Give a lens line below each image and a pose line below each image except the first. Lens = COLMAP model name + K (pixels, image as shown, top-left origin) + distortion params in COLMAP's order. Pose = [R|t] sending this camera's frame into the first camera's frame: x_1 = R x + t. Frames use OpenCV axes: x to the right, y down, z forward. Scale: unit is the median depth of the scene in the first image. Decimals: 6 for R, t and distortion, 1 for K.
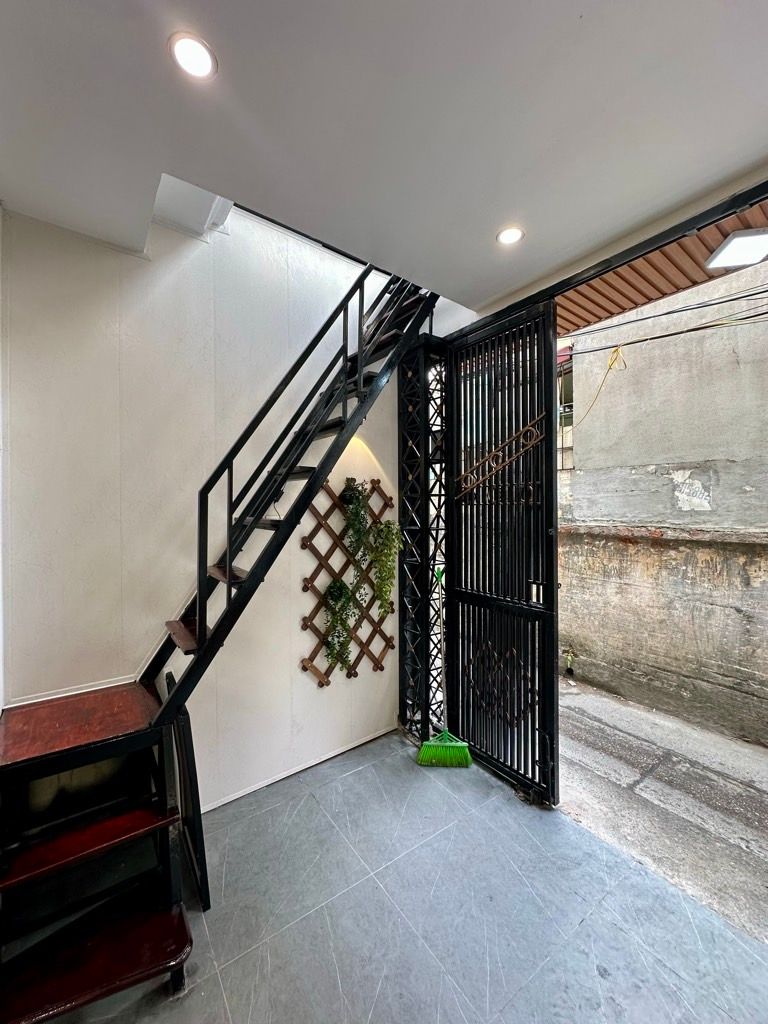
lens RADIAL K [[408.0, 0, 384.0], [0, 408.0, 512.0], [0, 0, 1]] dist [-0.000754, -0.000197]
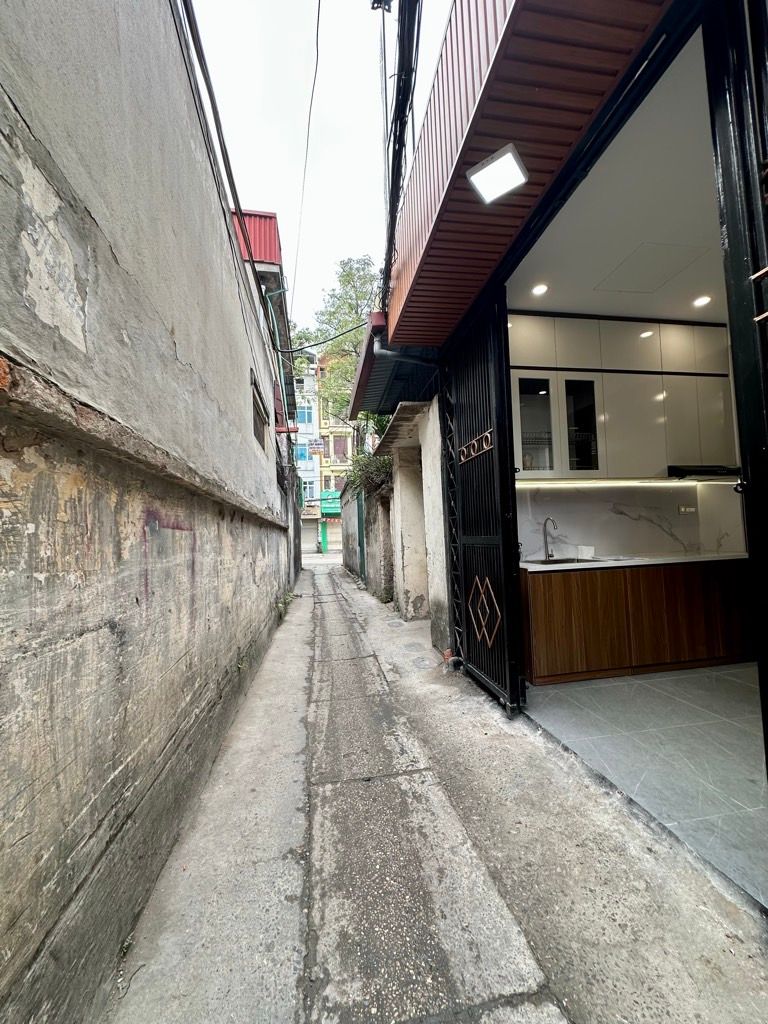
lens RADIAL K [[408.0, 0, 384.0], [0, 408.0, 512.0], [0, 0, 1]] dist [-0.000754, -0.000197]
pose [[-0.900040, 0.055457, 0.432263, 0.517448], [0.030492, 0.997453, -0.064478, 0.186465], [-0.434738, -0.044852, -0.899439, 1.412290]]
